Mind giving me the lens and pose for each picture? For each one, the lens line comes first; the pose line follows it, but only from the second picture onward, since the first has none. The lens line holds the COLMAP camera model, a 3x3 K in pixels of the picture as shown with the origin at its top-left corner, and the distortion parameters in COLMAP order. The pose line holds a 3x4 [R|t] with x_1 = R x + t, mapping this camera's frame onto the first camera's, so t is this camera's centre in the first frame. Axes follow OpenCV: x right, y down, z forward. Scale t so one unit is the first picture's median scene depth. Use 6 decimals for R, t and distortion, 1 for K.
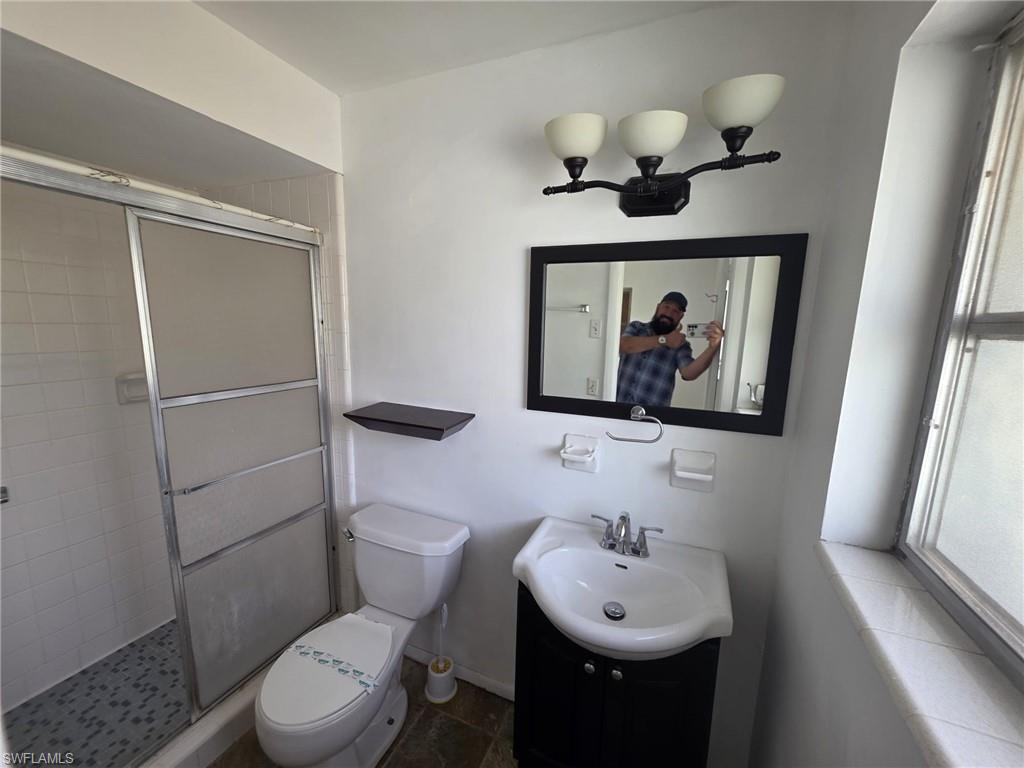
lens RADIAL K [[405.9, 0, 510.6], [0, 405.9, 388.9], [0, 0, 1]] dist [0.003432, -0.000055]
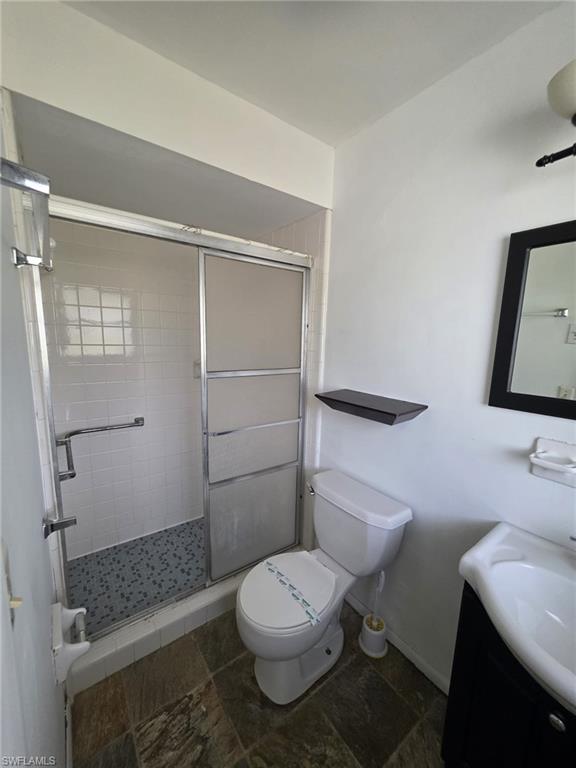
lens RADIAL K [[304.4, 0, 287.4], [0, 304.4, 386.2], [0, 0, 1]] dist [0.003432, -0.000055]
pose [[0.870984, 0.080188, -0.484723, -0.025350], [-0.087969, 0.996101, 0.006716, 0.038304], [0.483371, 0.036791, 0.874642, 0.122113]]
